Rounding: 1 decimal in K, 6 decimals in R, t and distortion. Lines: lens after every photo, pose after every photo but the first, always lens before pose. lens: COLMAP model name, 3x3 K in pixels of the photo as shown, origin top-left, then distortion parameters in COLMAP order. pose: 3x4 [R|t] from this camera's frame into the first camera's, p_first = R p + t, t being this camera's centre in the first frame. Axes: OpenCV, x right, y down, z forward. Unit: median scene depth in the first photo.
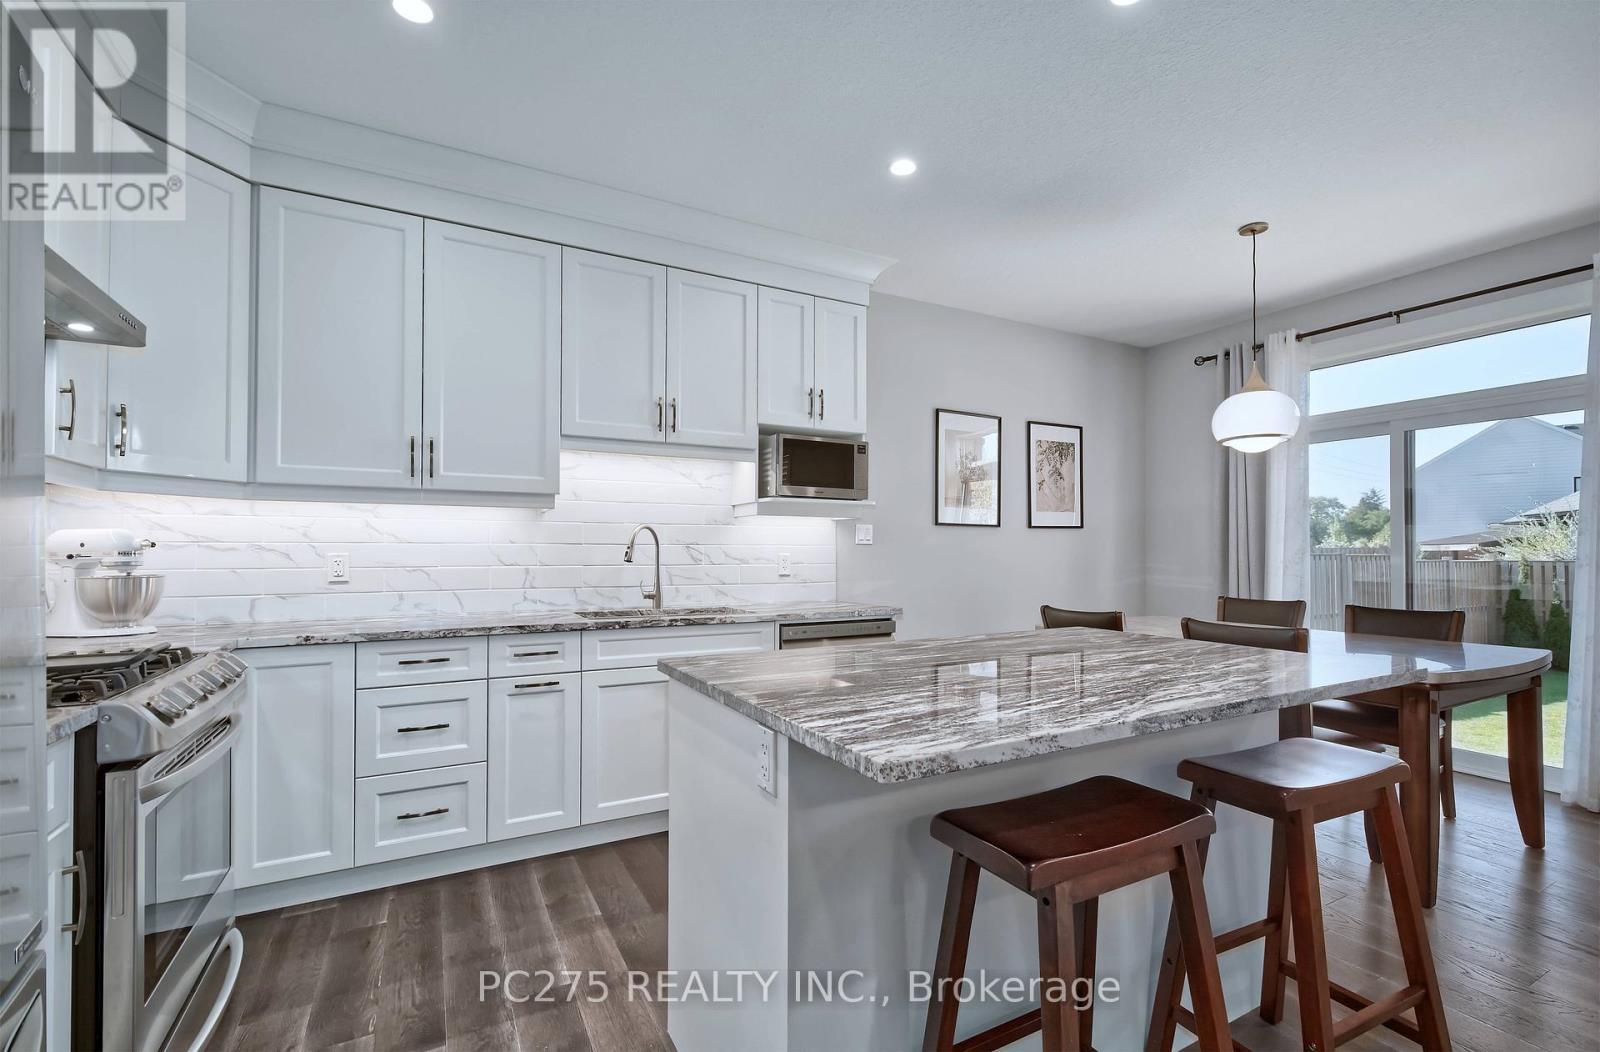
lens RADIAL K [[694.7, 0, 801.2], [0, 694.7, 544.4], [0, 0, 1]] dist [0.000066, -0.000025]
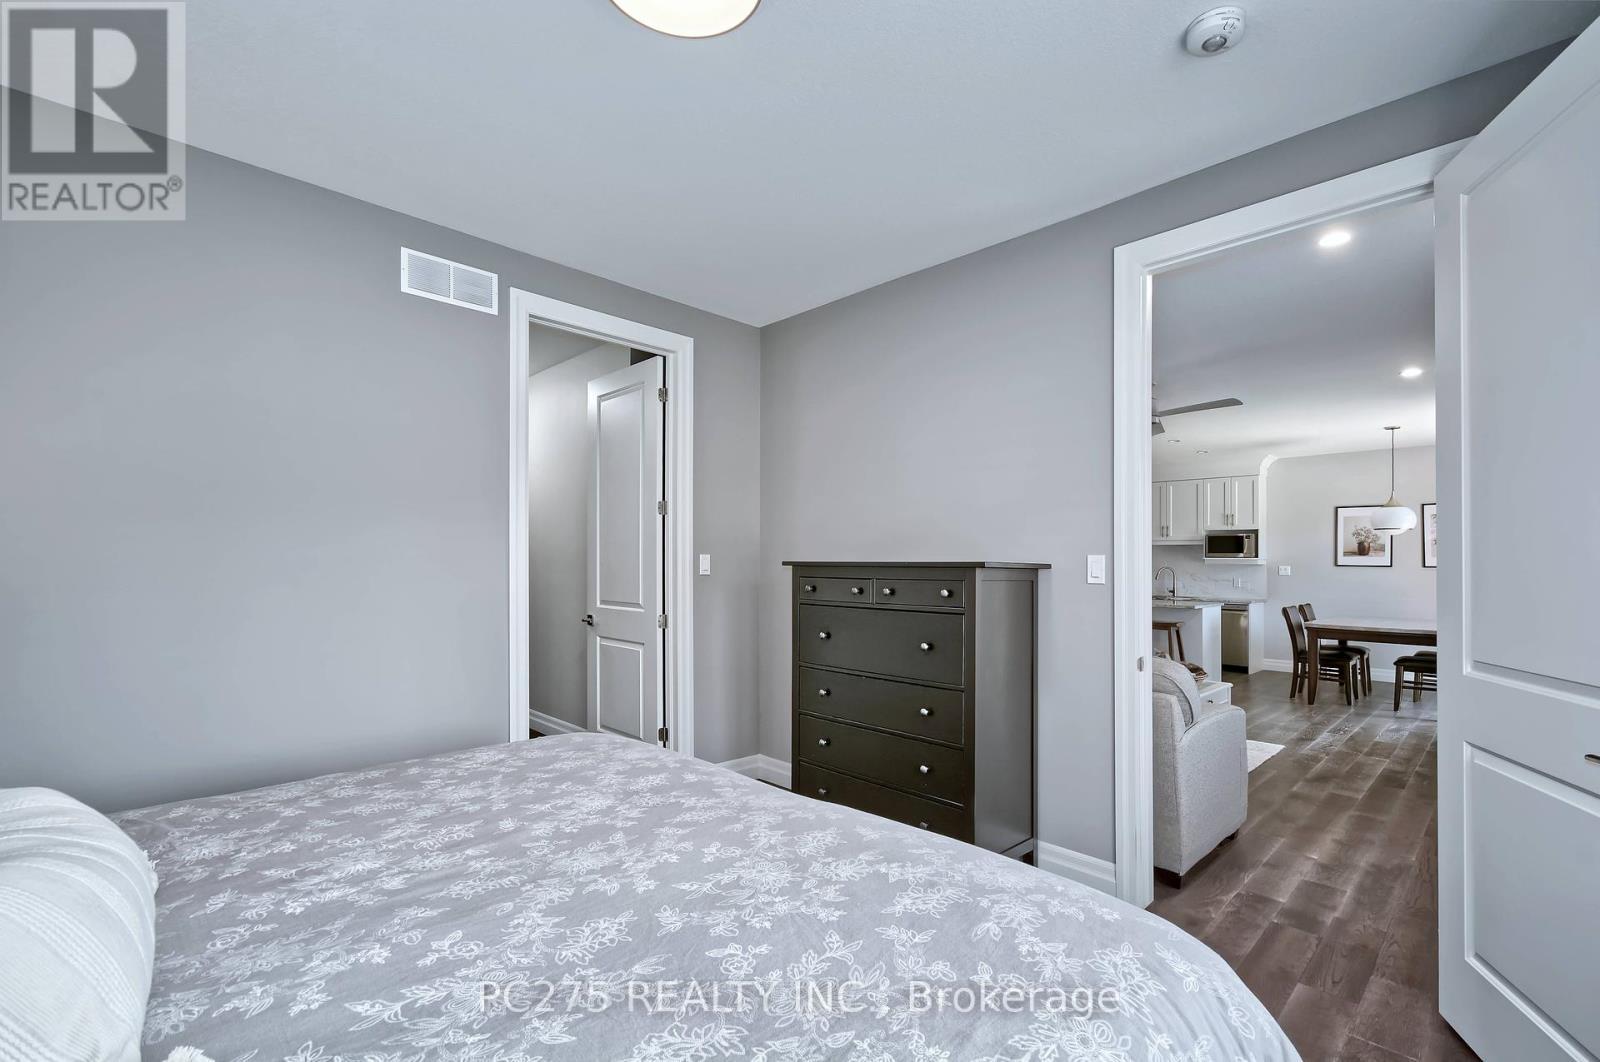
lens RADIAL K [[709.9, 0, 799.0], [0, 709.9, 547.8], [0, 0, 1]] dist [-0.002560, -0.000492]
pose [[0.262663, -0.015016, -0.964771, 2.161366], [-0.001660, 0.999870, -0.016015, -0.055283], [0.964886, 0.005808, 0.262604, -1.225052]]
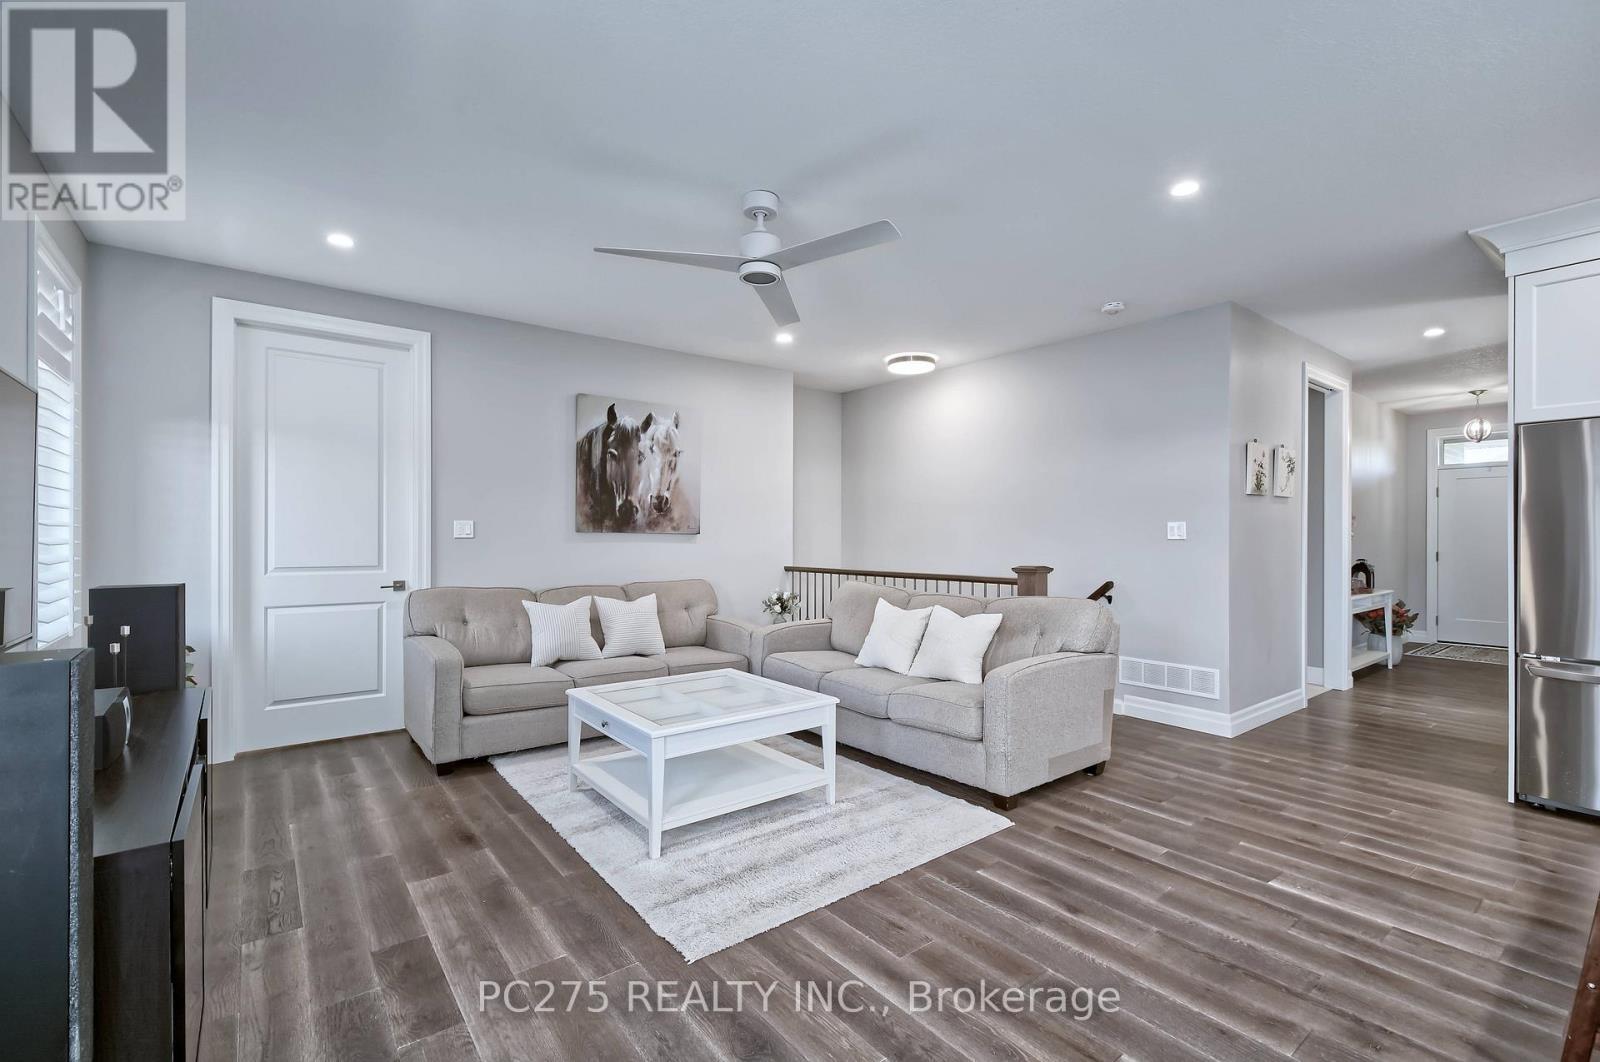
lens RADIAL K [[694.0, 0, 794.7], [0, 694.0, 532.9], [0, 0, 1]] dist [0.001132, 0.000414]
pose [[-0.987410, -0.001518, -0.158174, 0.971096], [-0.000106, 0.999960, -0.008932, -0.019438], [0.158181, -0.008803, -0.987371, 0.785350]]
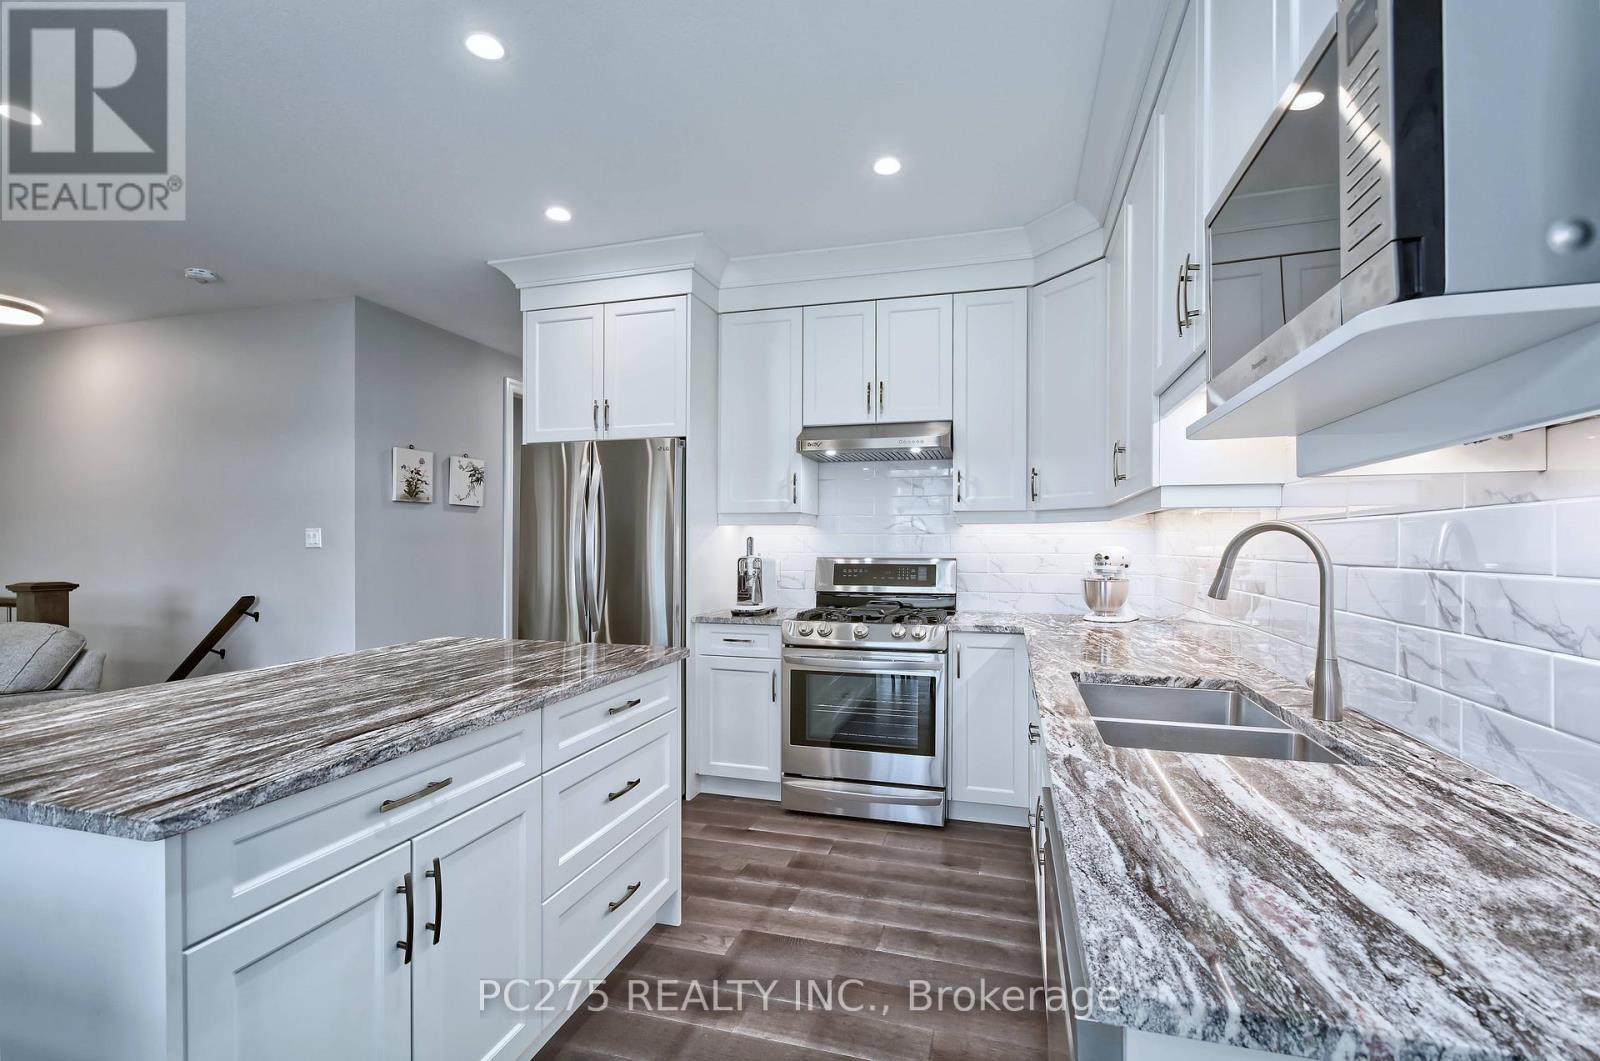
lens RADIAL K [[694.0, 0, 794.7], [0, 694.0, 532.4], [0, 0, 1]] dist [0.001132, 0.000414]
pose [[-0.697406, -0.016085, -0.716496, 0.310668], [0.005141, 0.999610, -0.027445, -0.007496], [0.716658, -0.022823, -0.697052, 1.039946]]
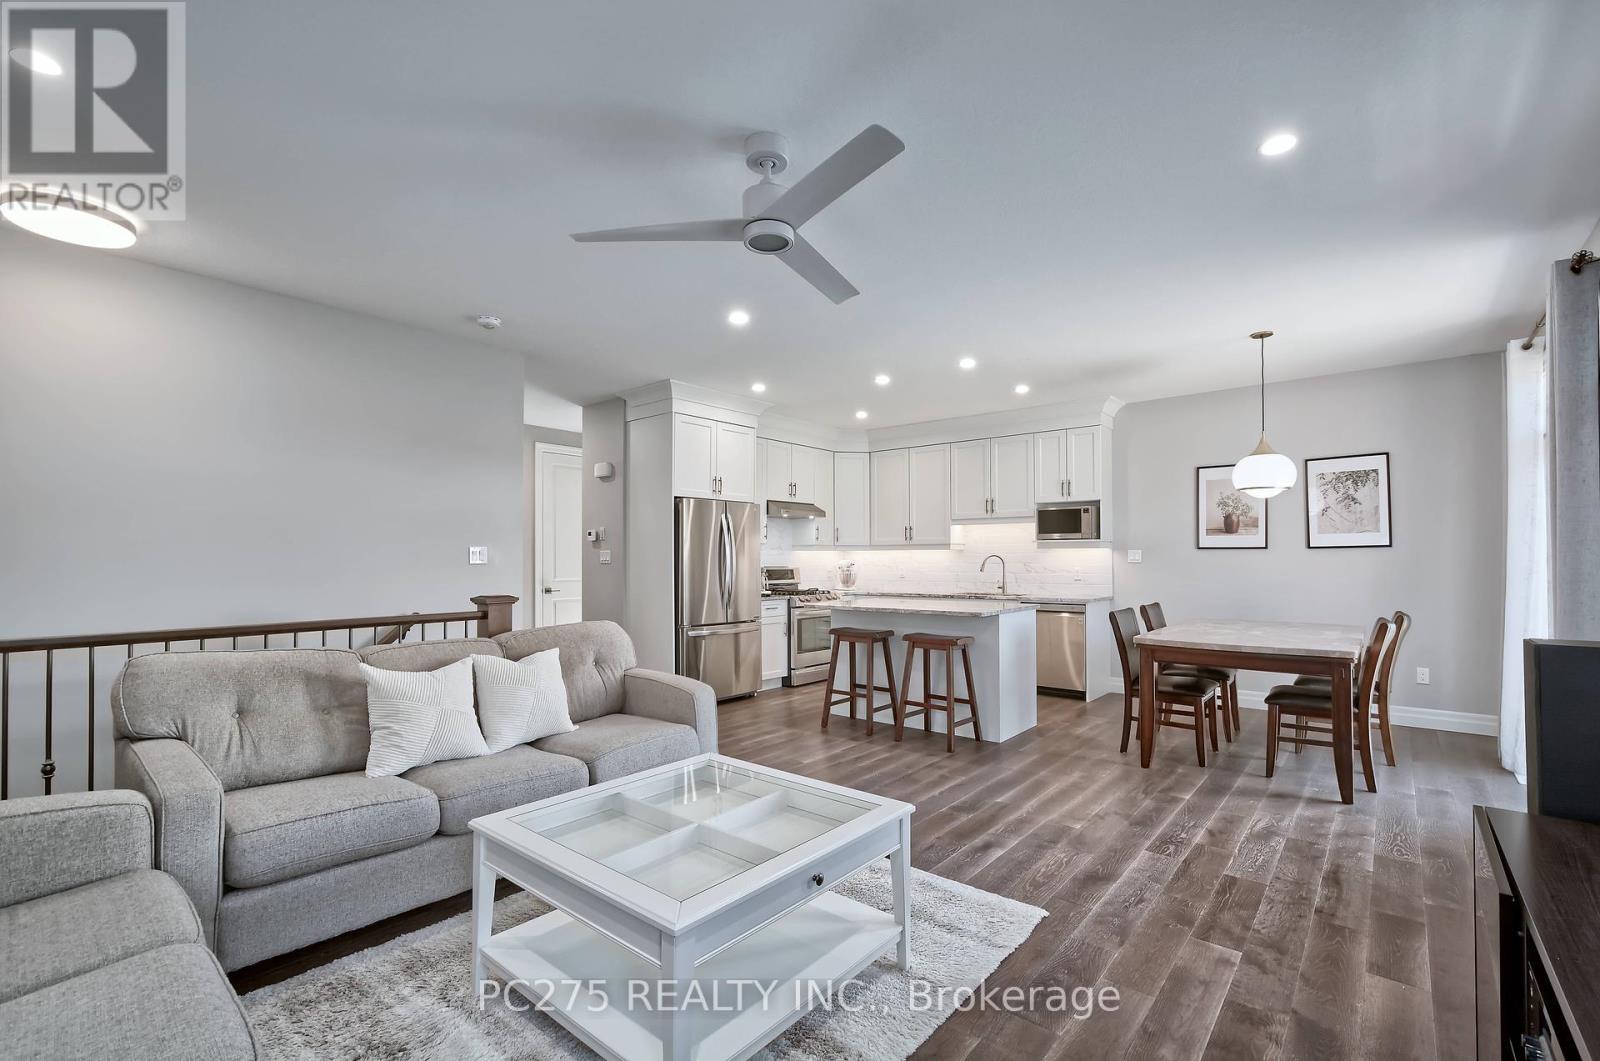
lens RADIAL K [[708.6, 0, 833.1], [0, 708.6, 546.3], [0, 0, 1]] dist [-0.003076, -0.000339]
pose [[0.386861, -0.018200, -0.921958, 1.561541], [0.010879, 0.999826, -0.015172, -0.024502], [0.922074, -0.004160, 0.386991, -0.312054]]
